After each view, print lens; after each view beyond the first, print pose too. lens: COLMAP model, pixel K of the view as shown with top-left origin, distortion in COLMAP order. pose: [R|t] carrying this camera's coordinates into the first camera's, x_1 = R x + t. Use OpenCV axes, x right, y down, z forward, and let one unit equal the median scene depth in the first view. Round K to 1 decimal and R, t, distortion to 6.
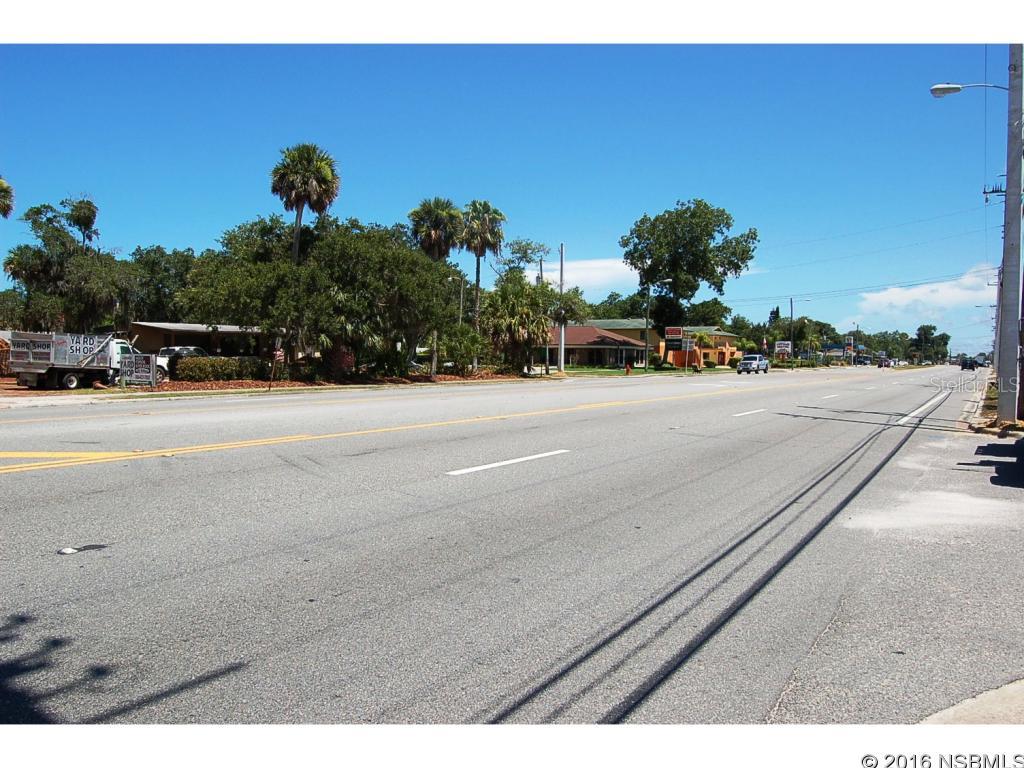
lens RADIAL K [[805.3, 0, 511.1], [0, 805.3, 381.7], [0, 0, 1]] dist [-0.090503, 0.024942]
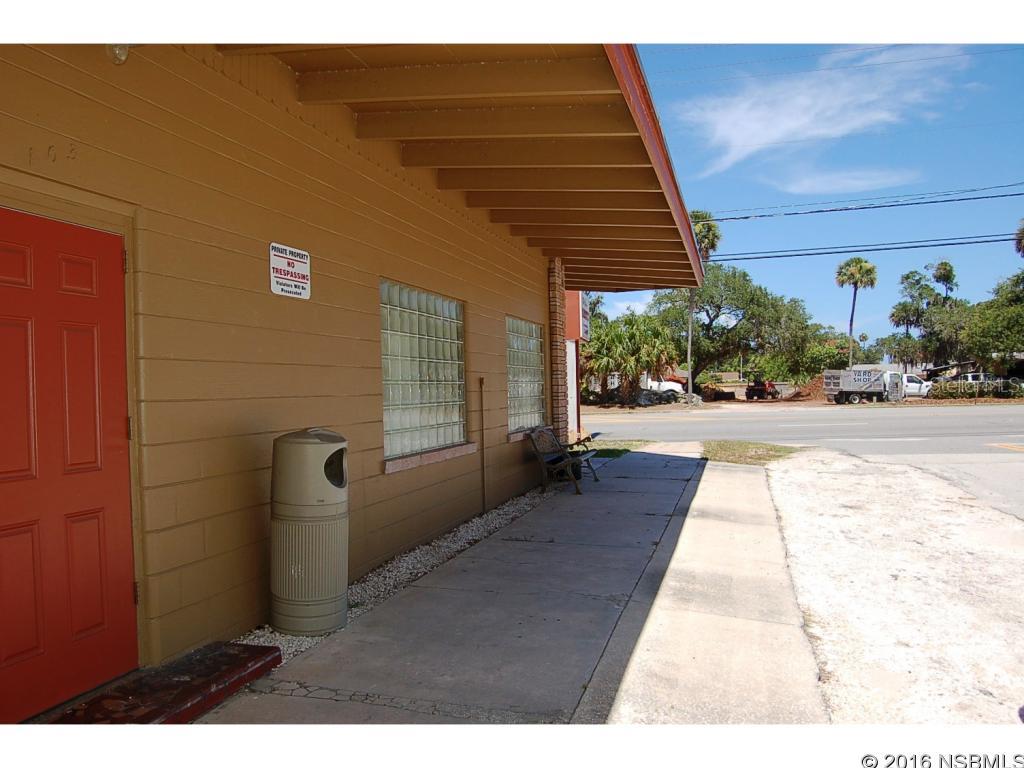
lens RADIAL K [[805.3, 0, 512.2], [0, 805.3, 386.0], [0, 0, 1]] dist [-0.090503, 0.024942]
pose [[0.370886, -0.018656, -0.928491, 0.525373], [-0.000446, 0.999795, -0.020267, 0.004314], [0.928678, 0.007931, 0.370802, -0.207472]]
